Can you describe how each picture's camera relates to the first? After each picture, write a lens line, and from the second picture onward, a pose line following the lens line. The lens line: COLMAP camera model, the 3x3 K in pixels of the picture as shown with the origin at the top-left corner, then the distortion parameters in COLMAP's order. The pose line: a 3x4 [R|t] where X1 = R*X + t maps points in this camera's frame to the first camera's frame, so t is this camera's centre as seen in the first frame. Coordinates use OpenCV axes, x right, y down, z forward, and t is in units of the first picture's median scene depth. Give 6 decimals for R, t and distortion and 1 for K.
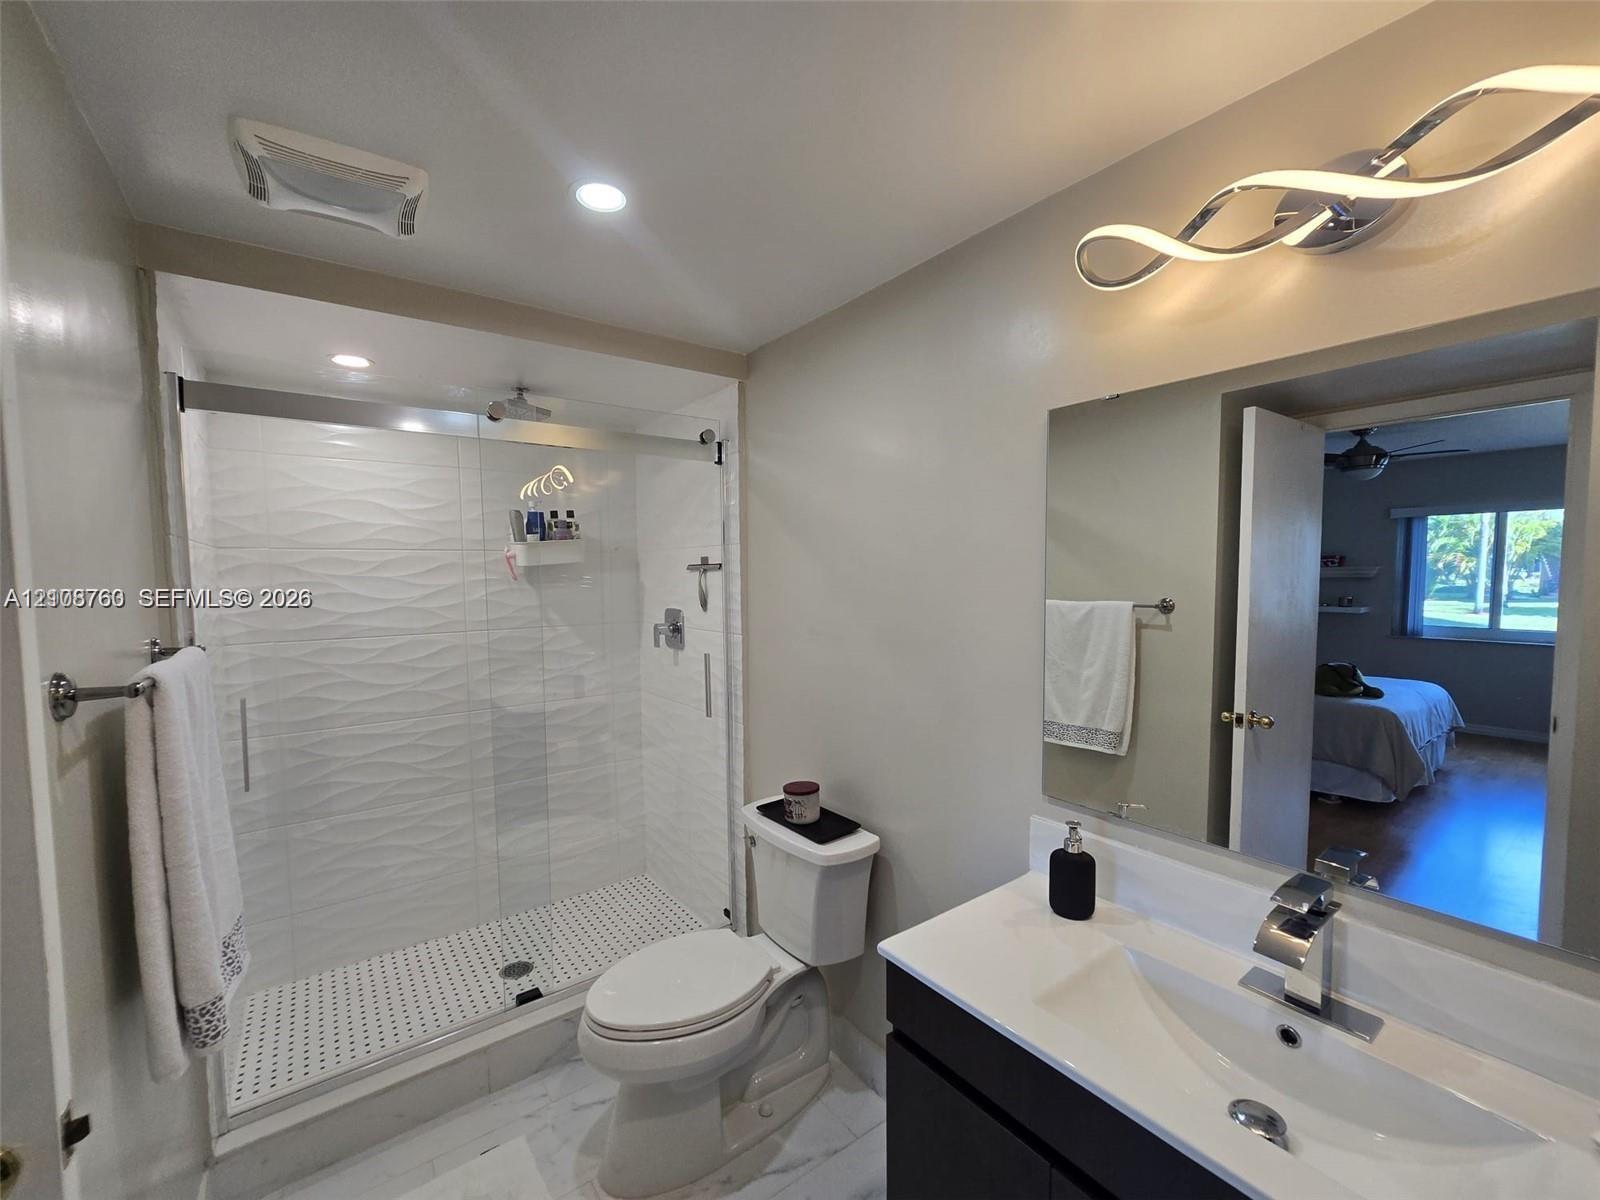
lens RADIAL K [[656.9, 0, 799.0], [0, 656.9, 608.7], [0, 0, 1]] dist [-0.004002, 0.001570]
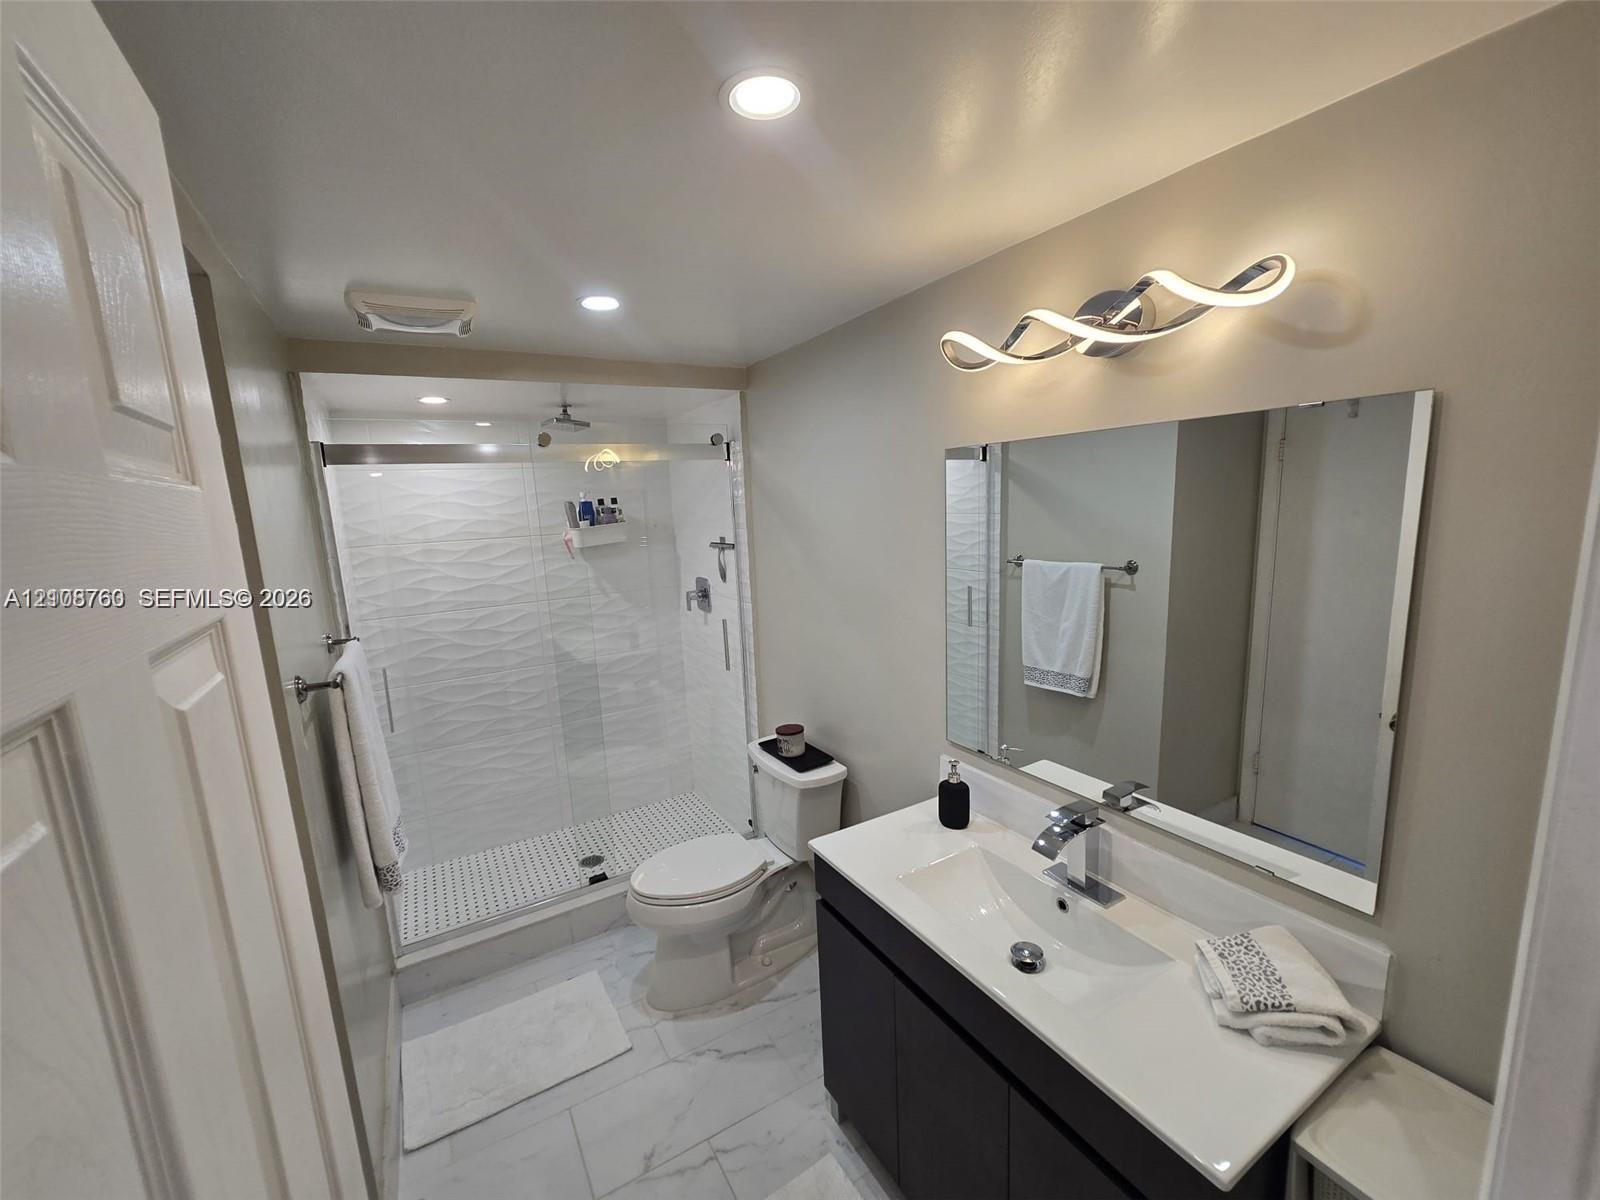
lens RADIAL K [[656.9, 0, 799.6], [0, 656.9, 605.1], [0, 0, 1]] dist [-0.004002, 0.001570]
pose [[0.993786, -0.016524, -0.110073, 0.168355], [0.028117, 0.994114, 0.104623, -0.102744], [0.107696, -0.107068, 0.988402, -0.242174]]
